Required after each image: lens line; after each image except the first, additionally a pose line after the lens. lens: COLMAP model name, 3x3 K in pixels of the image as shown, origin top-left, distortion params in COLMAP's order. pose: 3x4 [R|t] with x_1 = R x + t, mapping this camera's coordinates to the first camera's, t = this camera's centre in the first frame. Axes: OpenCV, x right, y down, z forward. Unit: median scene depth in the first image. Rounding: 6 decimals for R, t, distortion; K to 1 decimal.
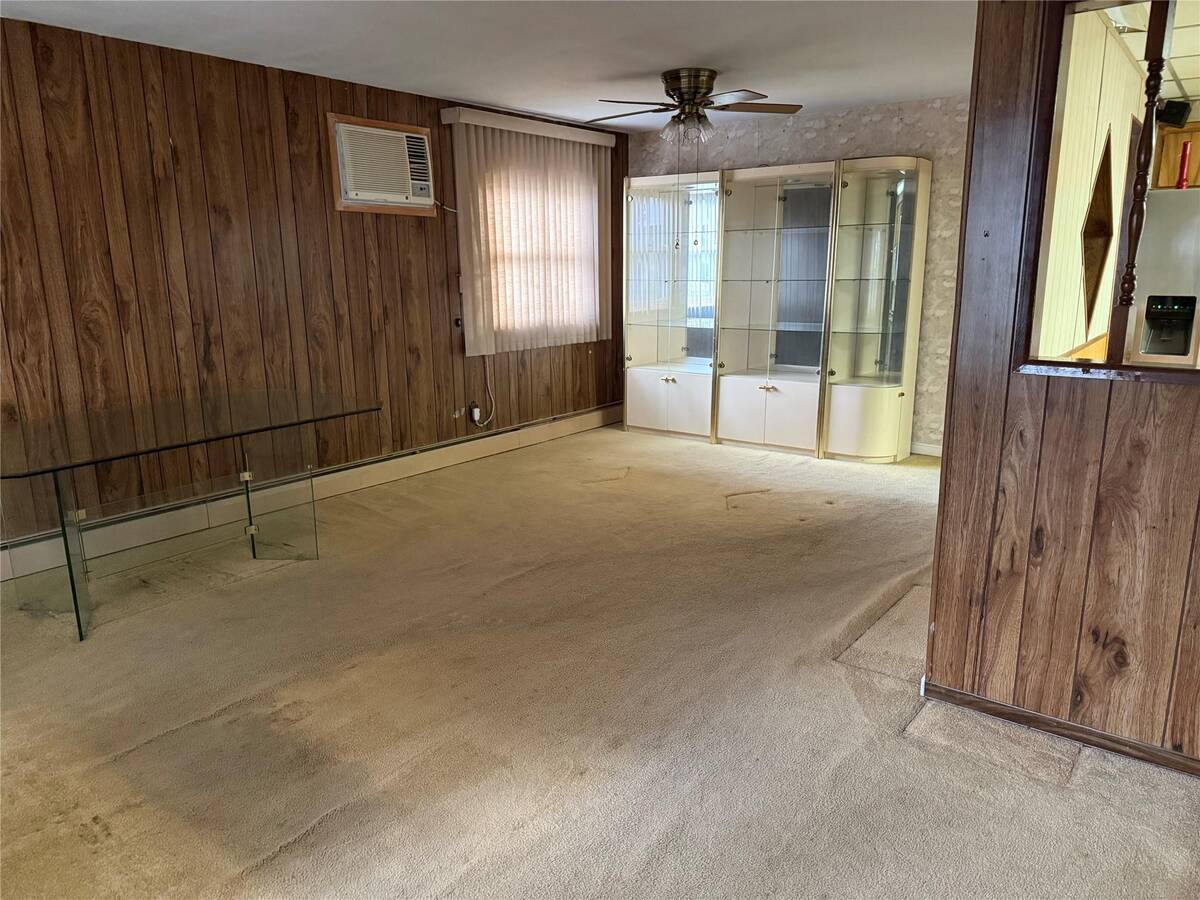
lens RADIAL K [[840.0, 0, 593.9], [0, 840.0, 451.6], [0, 0, 1]] dist [0.072114, -0.093351]
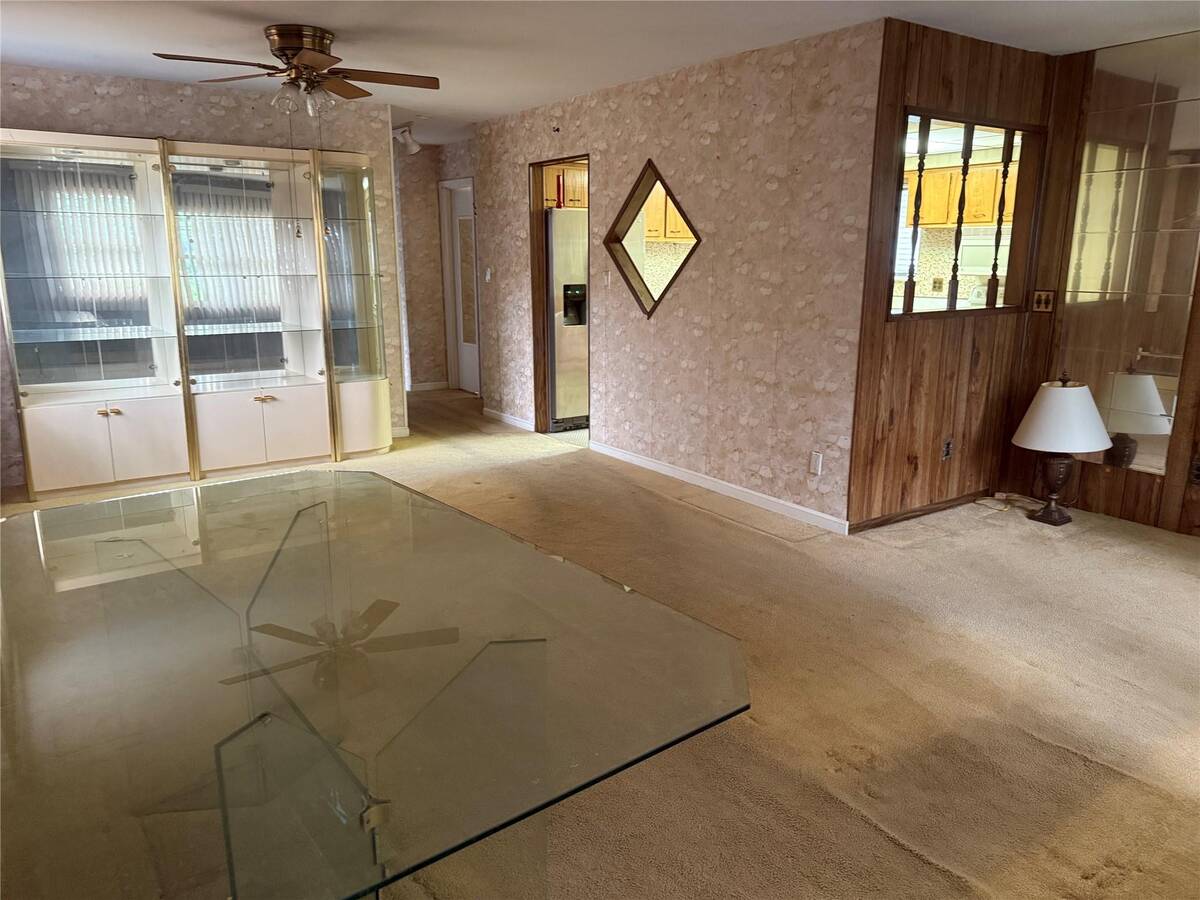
lens RADIAL K [[840.0, 0, 593.9], [0, 840.0, 451.6], [0, 0, 1]] dist [0.072114, -0.093351]
pose [[0.309430, -0.204942, 0.928575, -1.272646], [0.203840, 0.968096, 0.145739, -0.199726], [-0.928818, 0.144185, 0.341333, 0.953622]]
